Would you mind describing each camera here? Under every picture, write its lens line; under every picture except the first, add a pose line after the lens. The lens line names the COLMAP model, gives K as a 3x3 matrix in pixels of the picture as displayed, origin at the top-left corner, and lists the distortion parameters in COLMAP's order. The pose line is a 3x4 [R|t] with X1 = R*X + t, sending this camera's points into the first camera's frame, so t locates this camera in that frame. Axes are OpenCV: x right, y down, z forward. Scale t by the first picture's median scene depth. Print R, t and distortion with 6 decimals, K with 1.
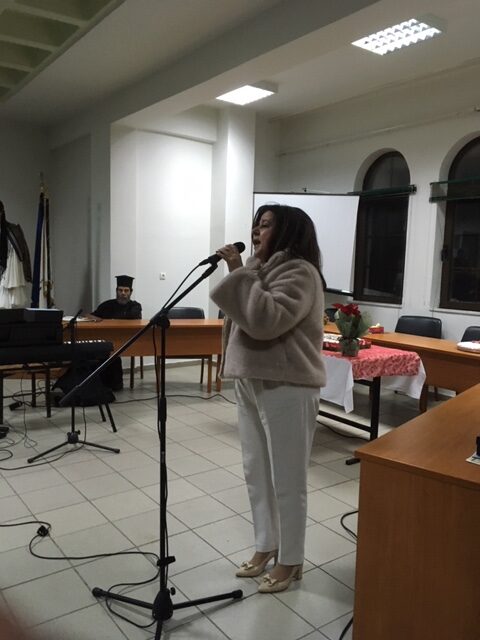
lens RADIAL K [[539.8, 0, 240.5], [0, 539.8, 321.2], [0, 0, 1]] dist [0.090704, -0.112428]
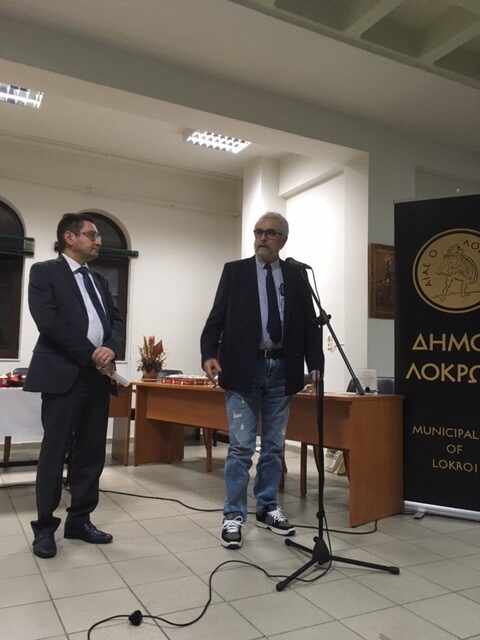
lens RADIAL K [[539.8, 0, 238.4], [0, 539.8, 319.5], [0, 0, 1]] dist [0.090704, -0.112428]
pose [[0.166889, 0.056151, 0.984376, -0.500338], [0.089067, 0.993437, -0.071768, 0.026268], [-0.981945, 0.099653, 0.160793, 0.332000]]
